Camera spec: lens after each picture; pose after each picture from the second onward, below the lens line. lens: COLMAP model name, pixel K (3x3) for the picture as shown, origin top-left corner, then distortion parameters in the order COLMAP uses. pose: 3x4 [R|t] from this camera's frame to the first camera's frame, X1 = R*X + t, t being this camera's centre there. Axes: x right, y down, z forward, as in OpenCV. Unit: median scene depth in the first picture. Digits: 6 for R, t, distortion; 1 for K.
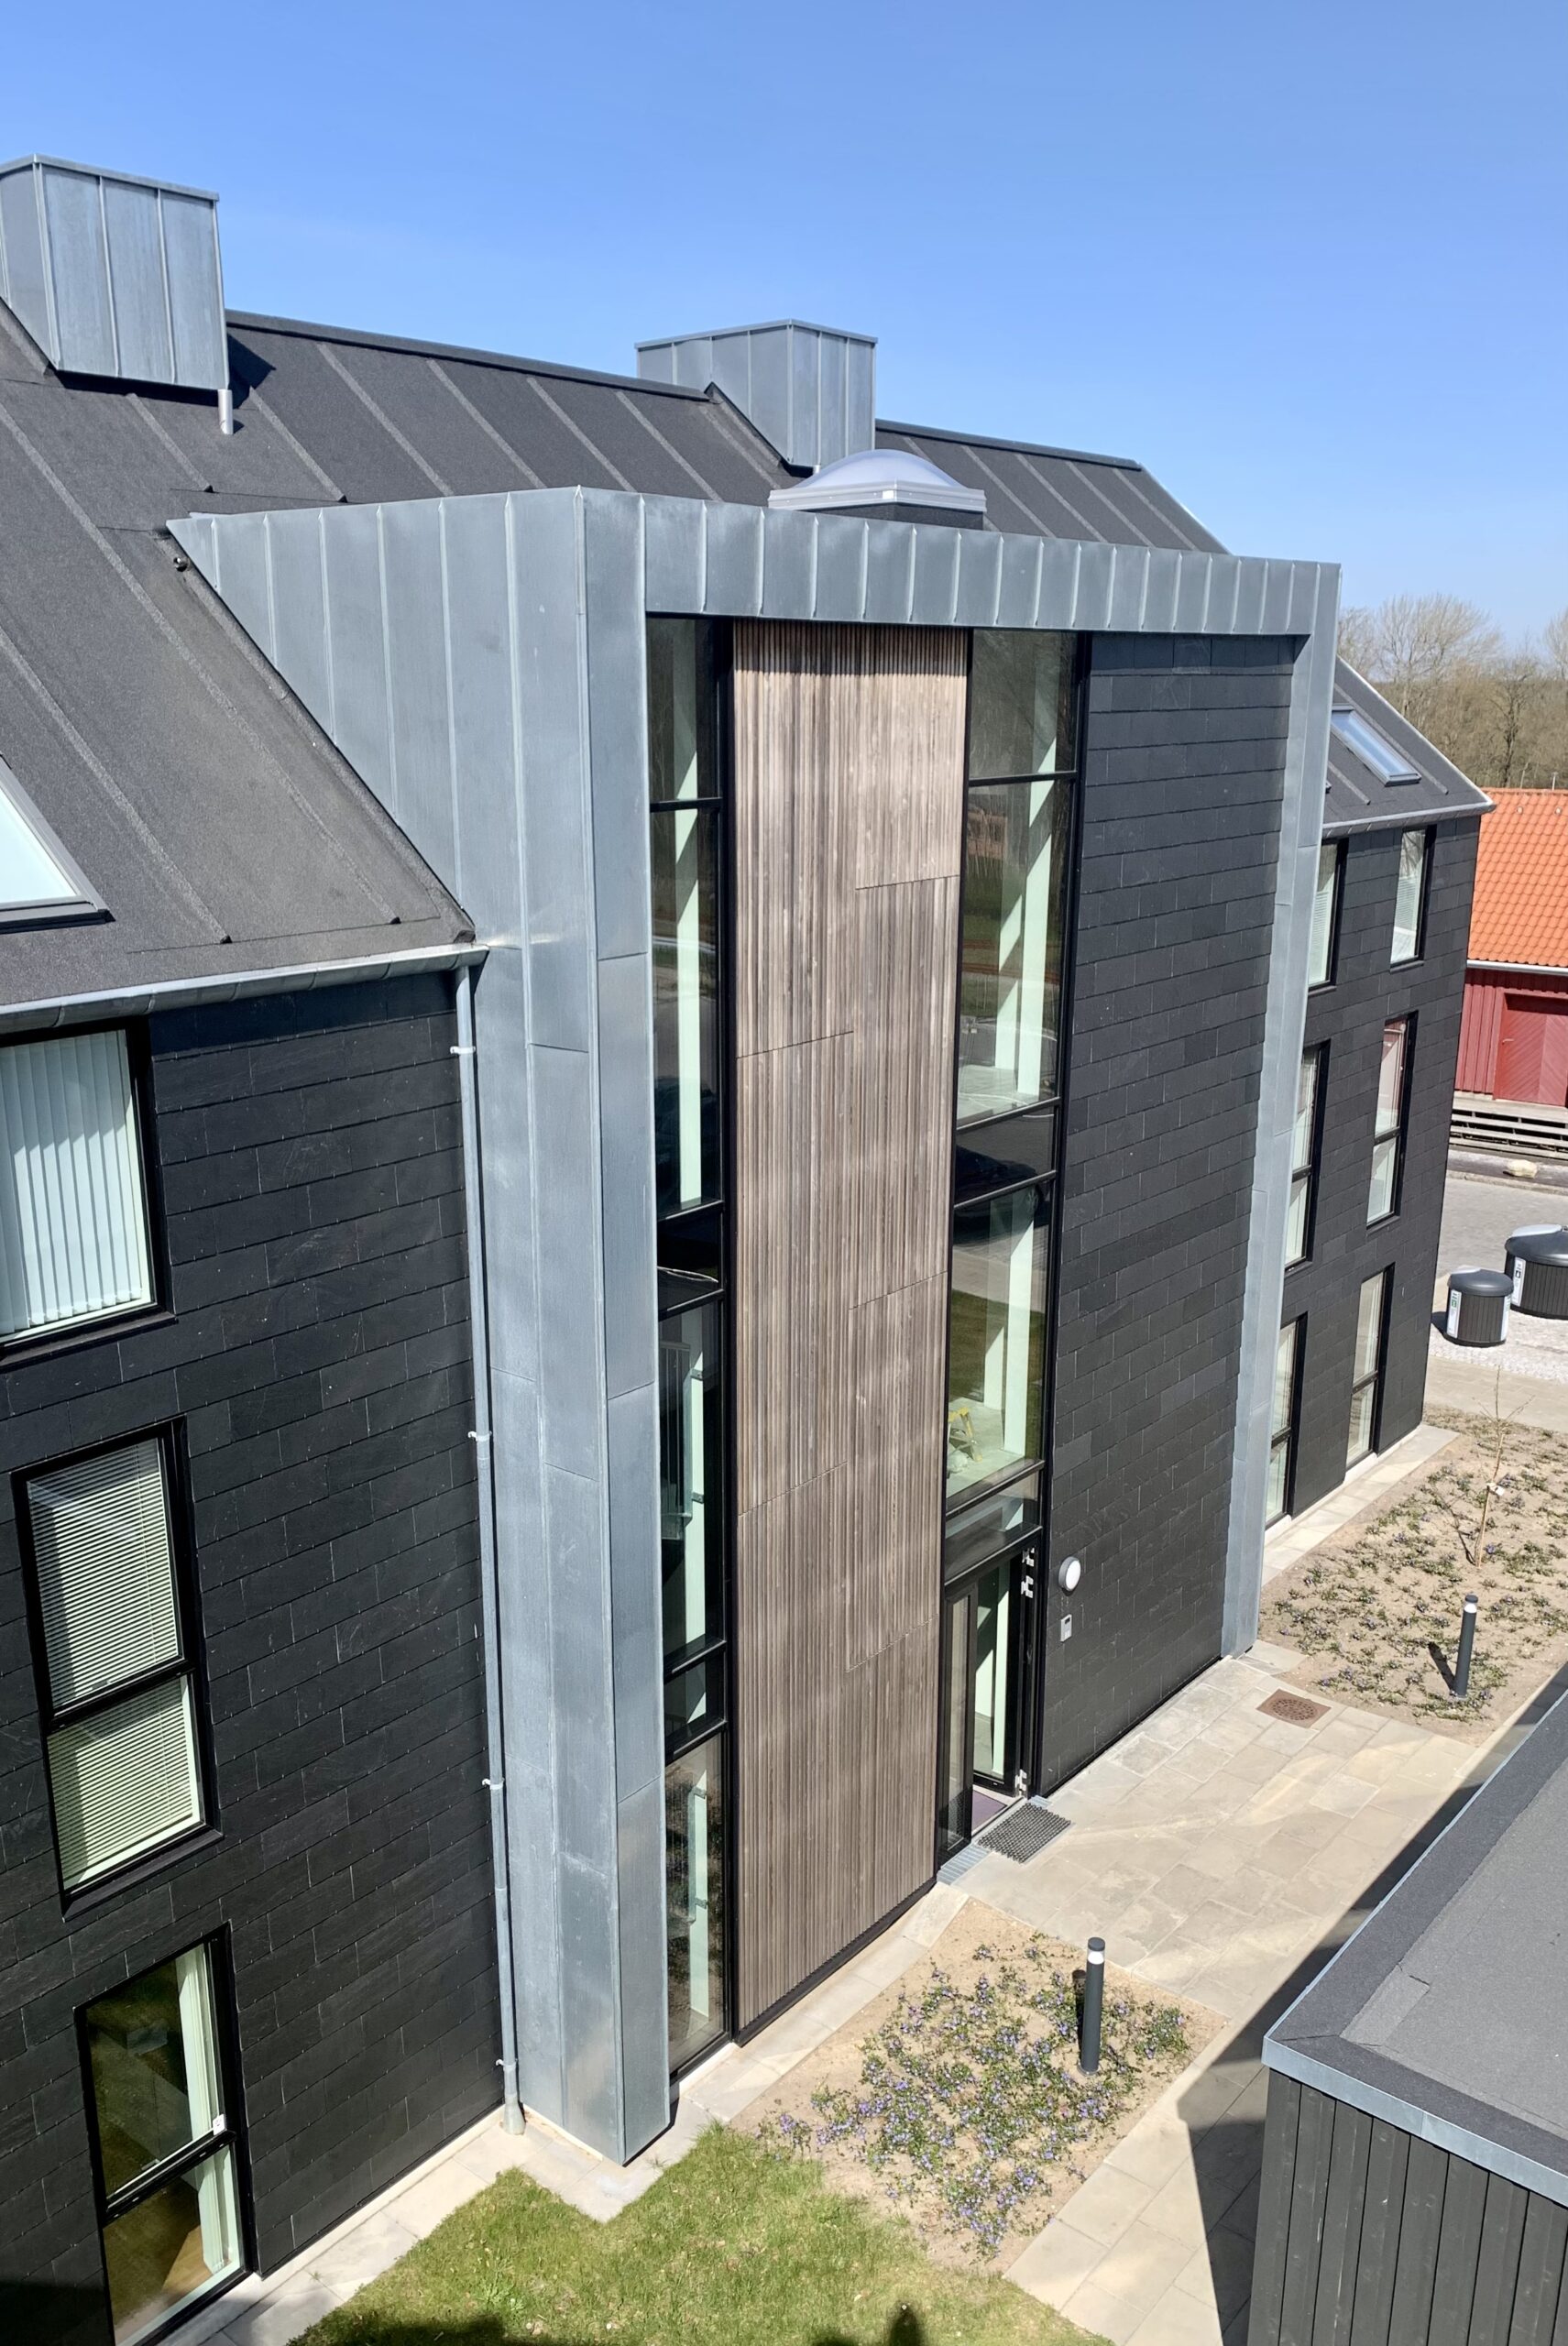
lens RADIAL K [[1999.1, 0, 770.3], [0, 1999.1, 1244.8], [0, 0, 1]] dist [0.051223, -0.173212]
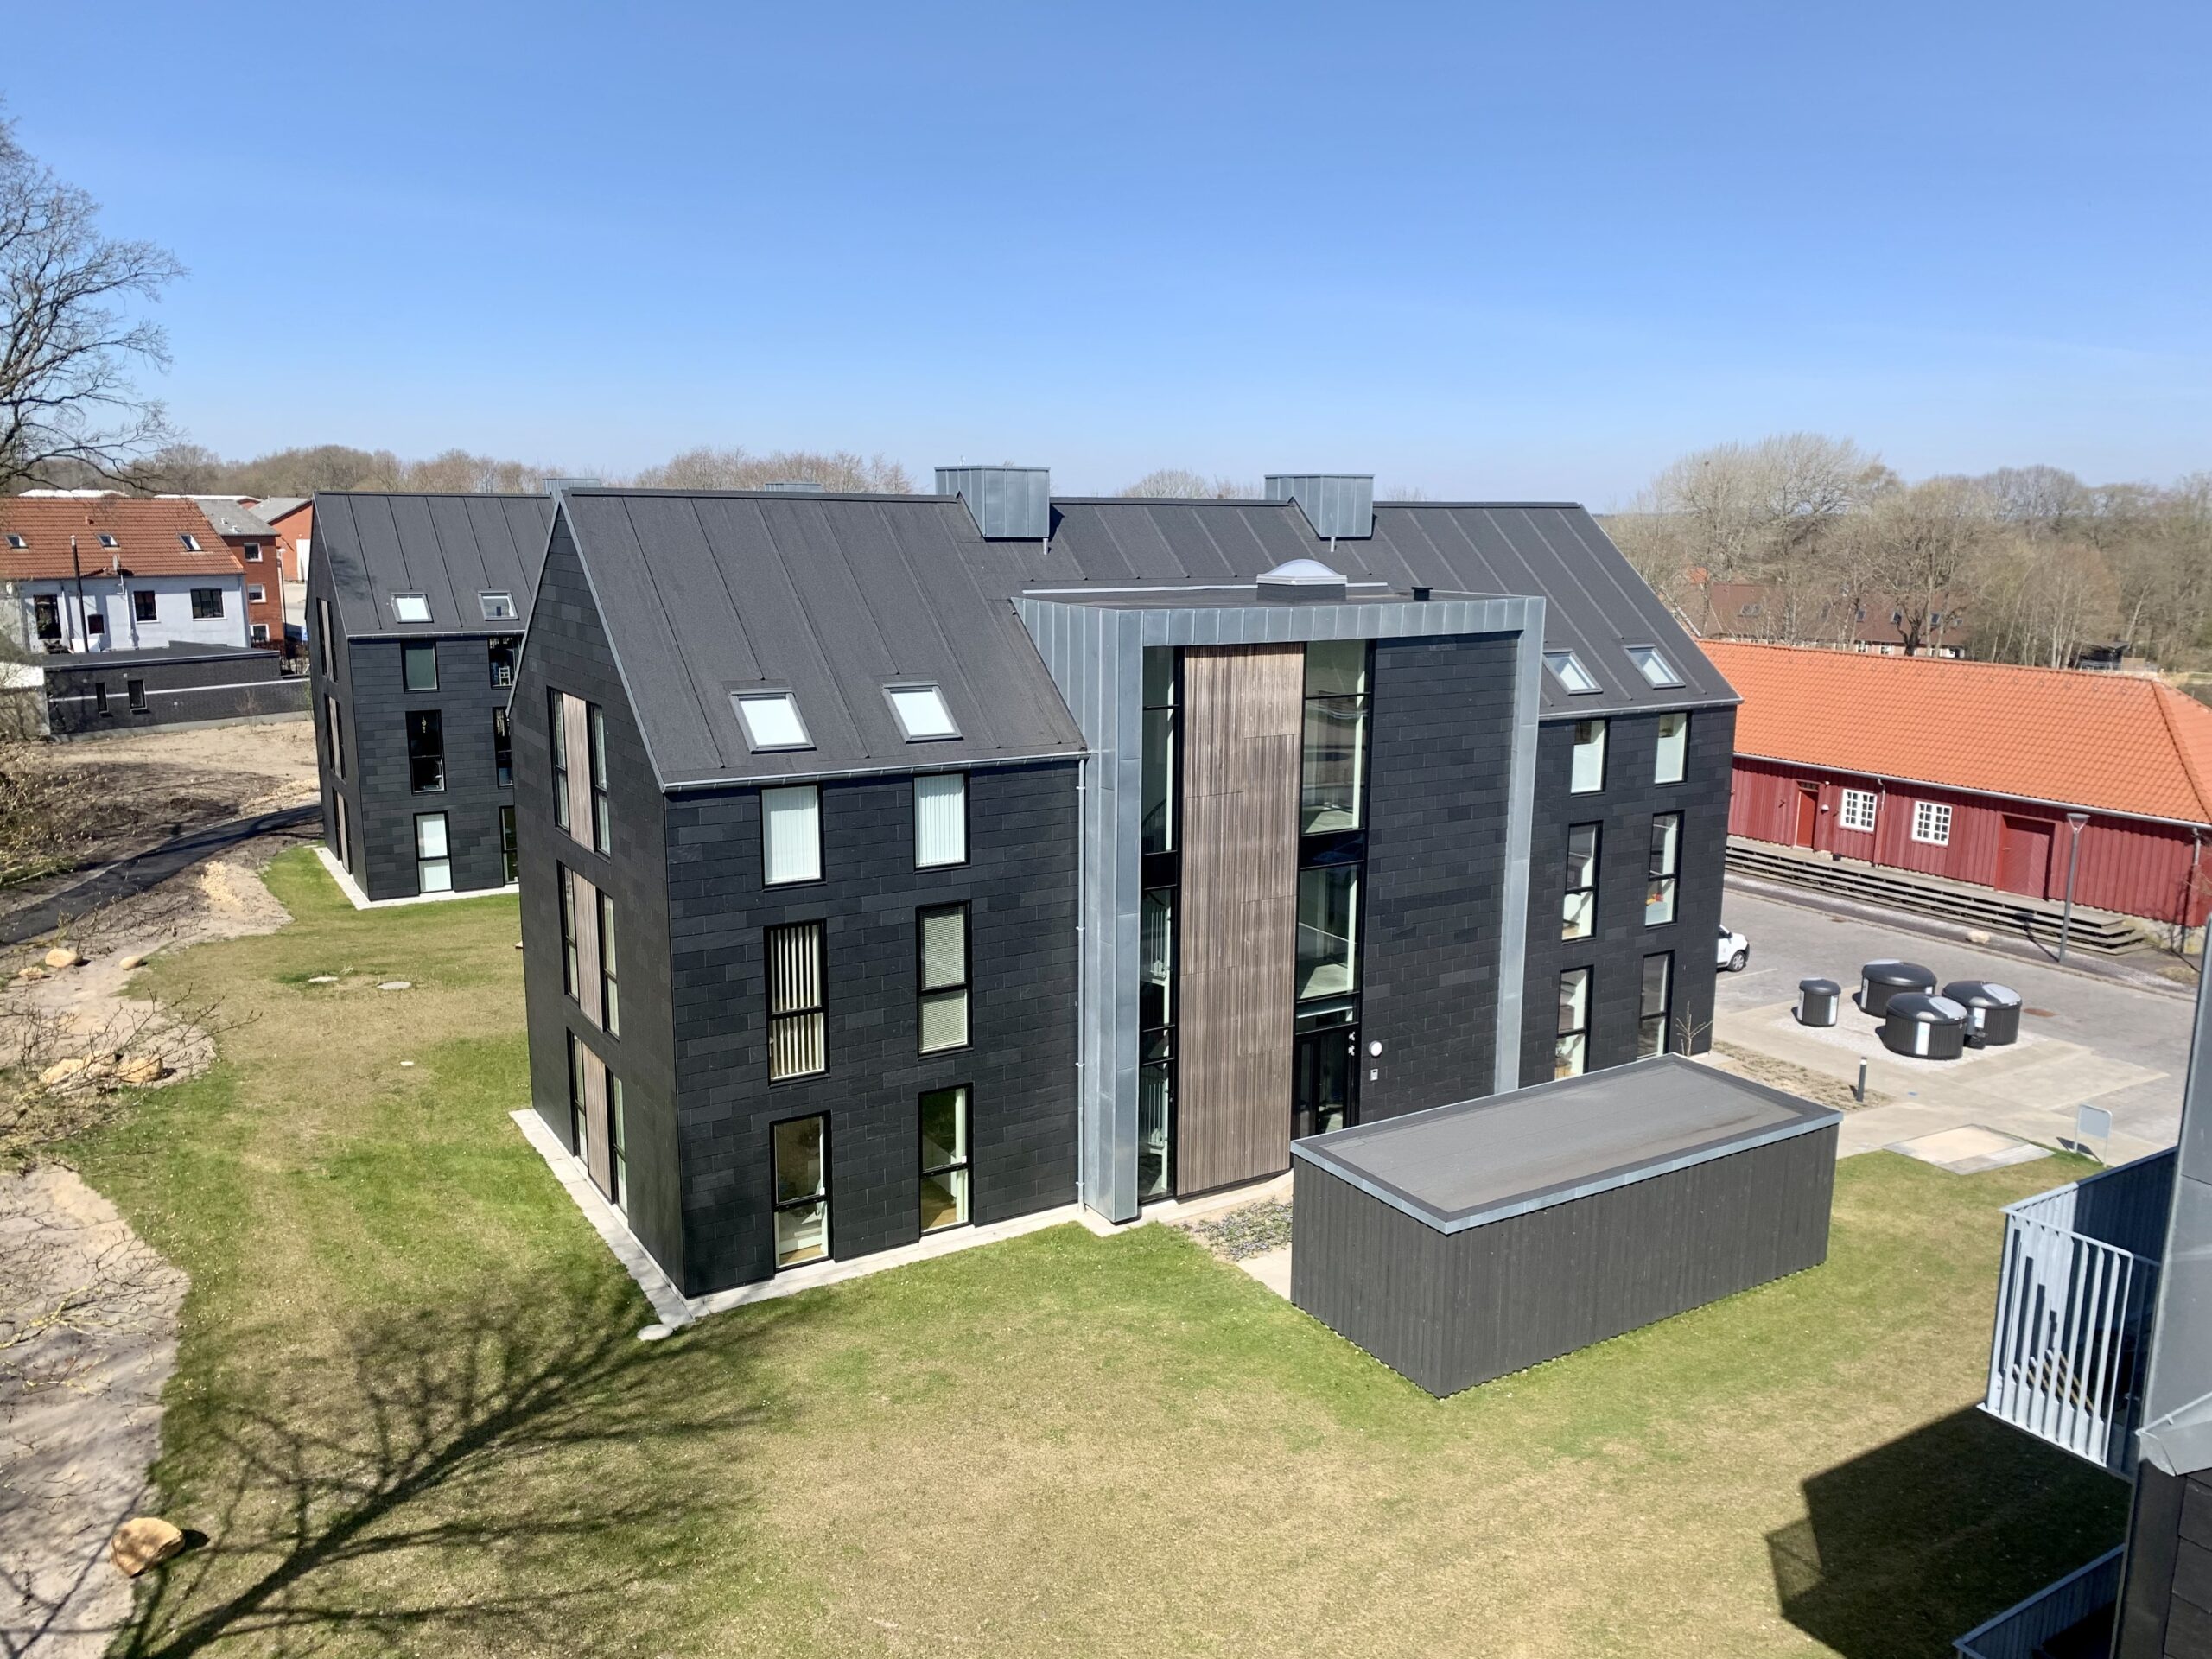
lens RADIAL K [[1670.0, 0, 1106.0], [0, 1670.0, 829.5], [0, 0, 1]] dist [0.006053, 0.001233]
pose [[0.945318, 0.071799, -0.318150, 0.560623], [-0.099521, 0.992446, -0.071736, 0.112511], [0.310596, 0.099476, 0.945323, -1.078710]]
